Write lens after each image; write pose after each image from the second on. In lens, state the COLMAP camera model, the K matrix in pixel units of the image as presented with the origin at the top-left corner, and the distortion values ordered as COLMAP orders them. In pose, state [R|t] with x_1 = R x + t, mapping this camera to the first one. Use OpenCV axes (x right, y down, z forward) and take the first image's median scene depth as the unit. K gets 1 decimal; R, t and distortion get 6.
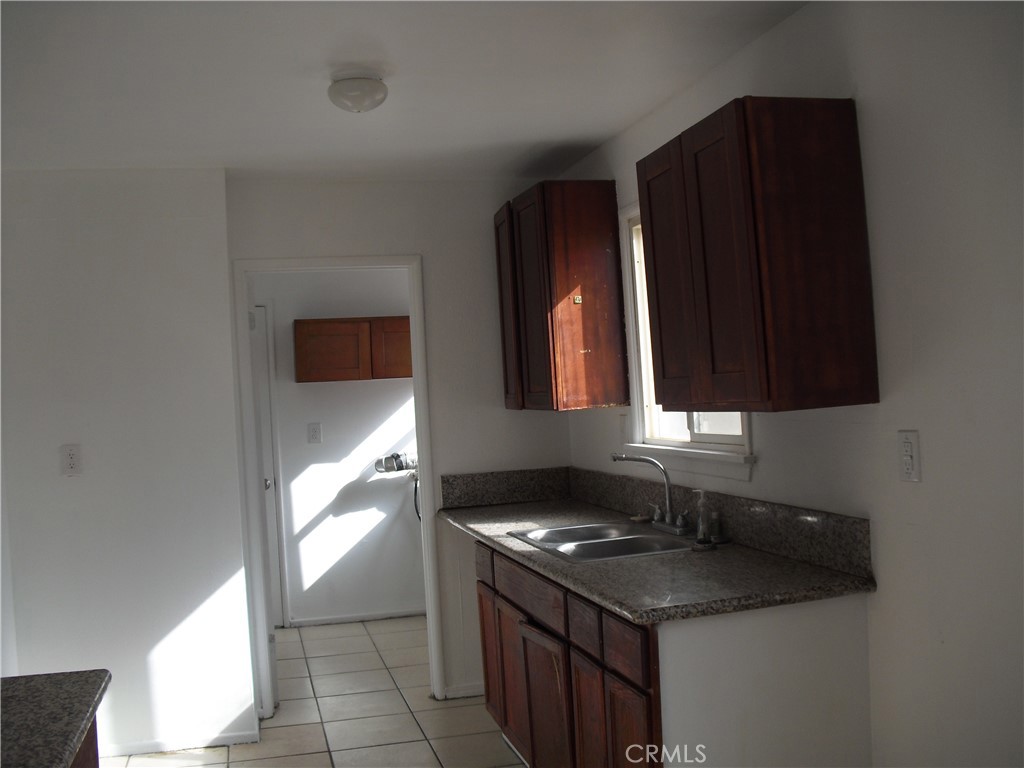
lens RADIAL K [[1068.7, 0, 511.8], [0, 1068.7, 382.2], [0, 0, 1]] dist [-0.132324, 0.000000]
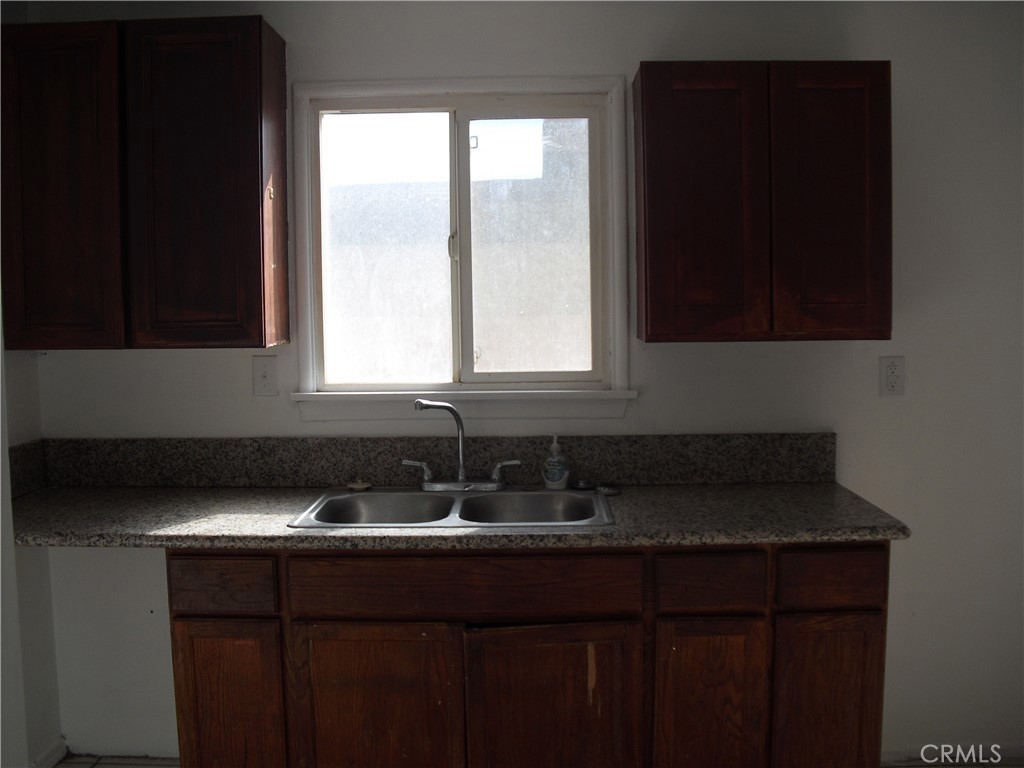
lens RADIAL K [[1068.7, 0, 511.9], [0, 1068.7, 383.0], [0, 0, 1]] dist [-0.132324, 0.000000]
pose [[0.252648, -0.018602, 0.967379, -0.831201], [-0.010426, 0.999705, 0.021946, 0.046514], [-0.967502, -0.015630, 0.252380, 0.952653]]
